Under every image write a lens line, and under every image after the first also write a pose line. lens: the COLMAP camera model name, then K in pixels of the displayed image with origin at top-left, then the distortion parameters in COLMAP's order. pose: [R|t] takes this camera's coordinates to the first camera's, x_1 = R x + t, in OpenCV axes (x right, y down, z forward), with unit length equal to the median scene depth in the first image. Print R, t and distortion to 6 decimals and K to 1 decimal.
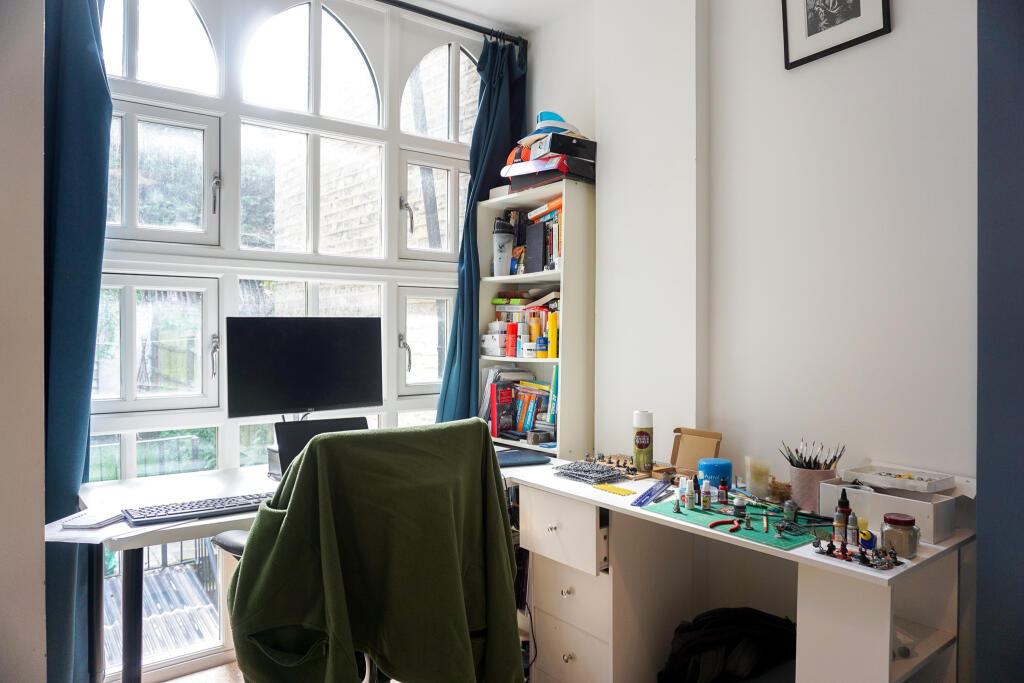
lens RADIAL K [[691.2, 0, 511.9], [0, 691.2, 339.3], [0, 0, 1]] dist [-0.043853, 0.021741]
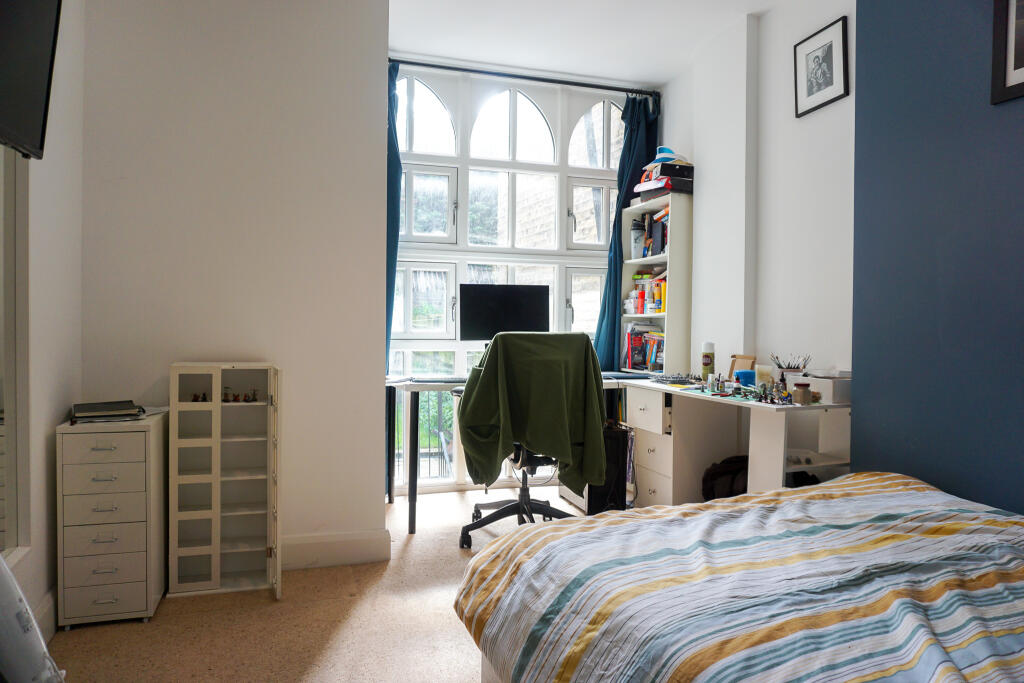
lens RADIAL K [[691.2, 0, 511.9], [0, 691.2, 340.6], [0, 0, 1]] dist [-0.043853, 0.021741]
pose [[0.946943, 0.013396, -0.321122, 0.229461], [-0.010162, 0.999879, 0.011745, 0.073155], [0.321241, -0.007858, 0.946965, -0.518918]]
